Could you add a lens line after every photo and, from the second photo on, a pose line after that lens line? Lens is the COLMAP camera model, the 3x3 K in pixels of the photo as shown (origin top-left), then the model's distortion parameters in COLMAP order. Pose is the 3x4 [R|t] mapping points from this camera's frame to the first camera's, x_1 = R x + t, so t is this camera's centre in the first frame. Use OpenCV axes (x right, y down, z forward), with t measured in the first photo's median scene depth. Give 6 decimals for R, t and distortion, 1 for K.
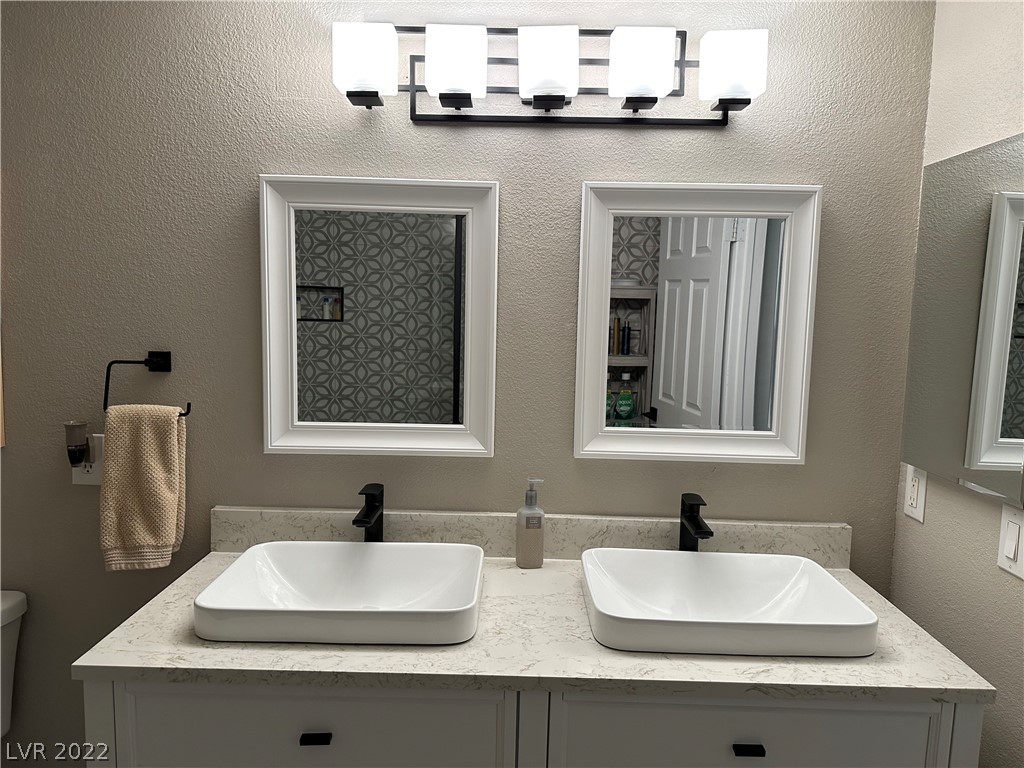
lens RADIAL K [[717.4, 0, 513.6], [0, 717.4, 374.0], [0, 0, 1]] dist [0.075933, -0.090611]
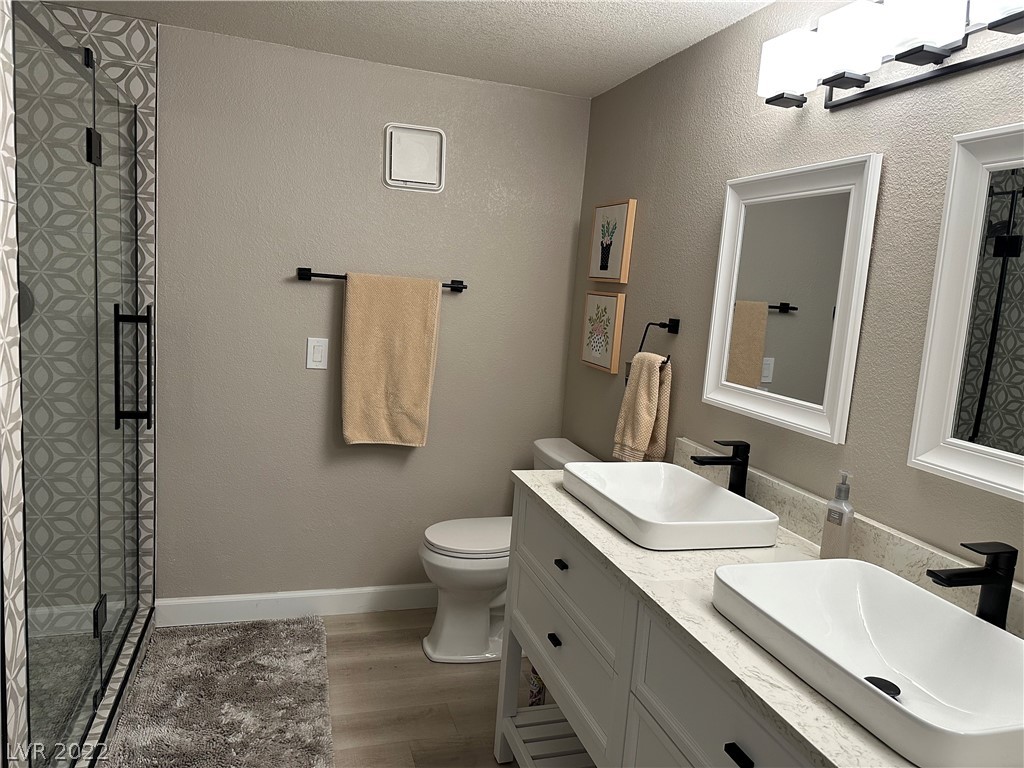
lens RADIAL K [[693.8, 0, 512.0], [0, 693.8, 384.0], [0, 0, 1]] dist [0.000580, -0.039495]
pose [[0.316217, 0.134411, -0.939117, 0.703647], [-0.168935, 0.982069, 0.083676, 0.034621], [0.933525, 0.132190, 0.333253, 0.291825]]
